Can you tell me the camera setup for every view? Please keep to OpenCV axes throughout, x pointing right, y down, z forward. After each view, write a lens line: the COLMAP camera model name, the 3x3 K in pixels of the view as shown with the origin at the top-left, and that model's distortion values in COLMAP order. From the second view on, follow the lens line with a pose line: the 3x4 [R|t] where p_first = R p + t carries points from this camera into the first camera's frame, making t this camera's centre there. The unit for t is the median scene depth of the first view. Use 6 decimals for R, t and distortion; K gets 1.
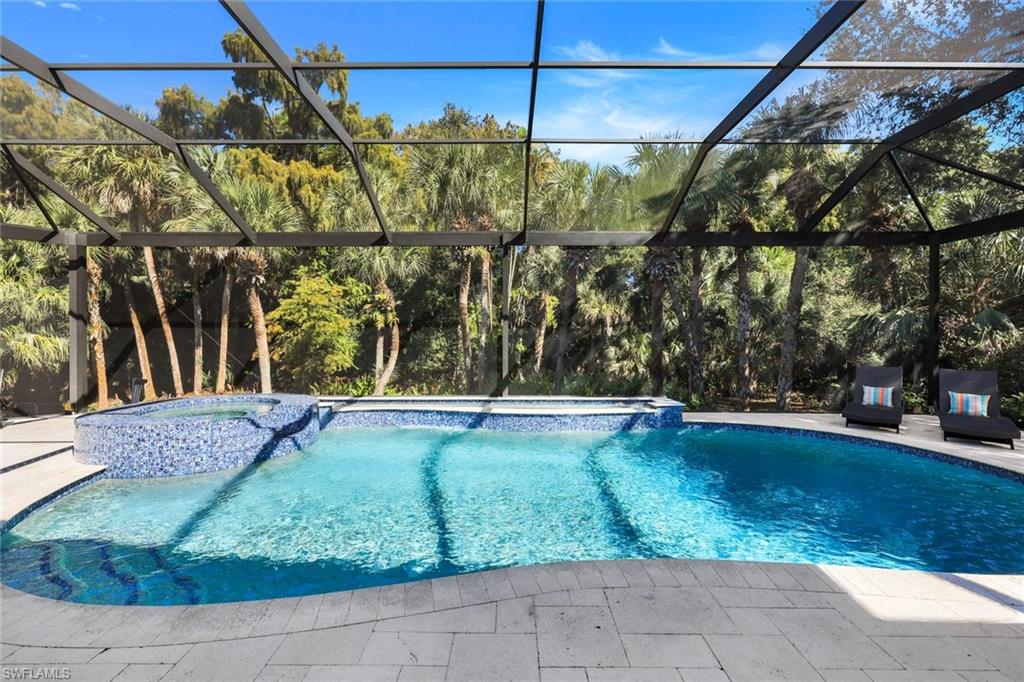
lens RADIAL K [[414.4, 0, 505.6], [0, 414.4, 340.9], [0, 0, 1]] dist [0.006946, 0.000357]
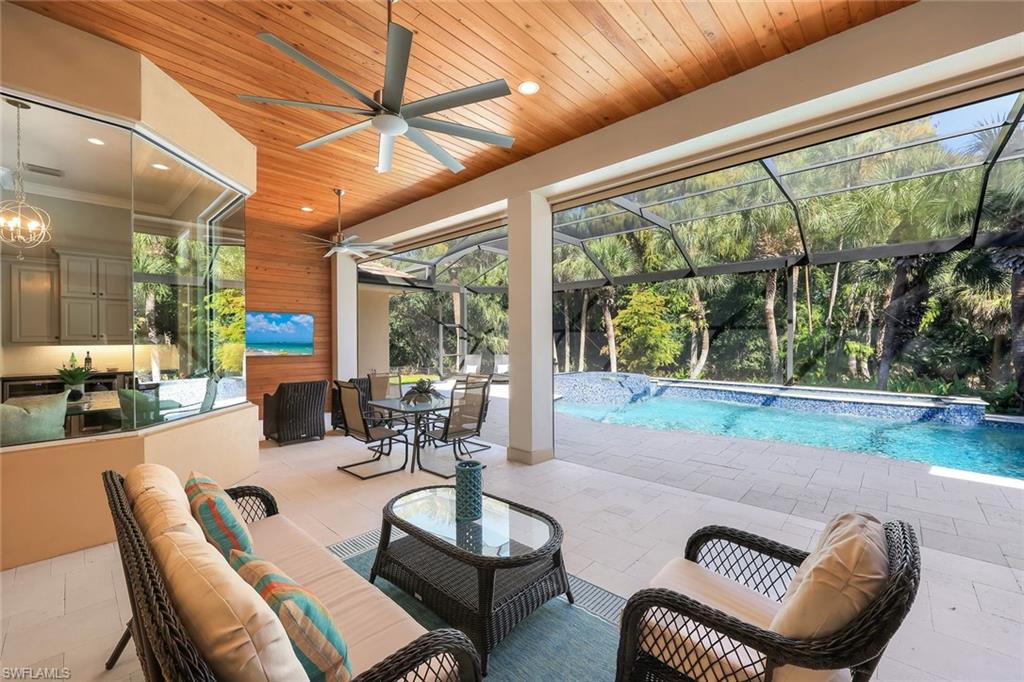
lens RADIAL K [[414.4, 0, 516.2], [0, 414.4, 335.4], [0, 0, 1]] dist [0.006946, 0.000357]
pose [[0.751799, -0.006248, -0.659363, 0.126270], [-0.003362, 0.999906, -0.013308, -0.000506], [0.659384, 0.012222, 0.751707, -0.313035]]
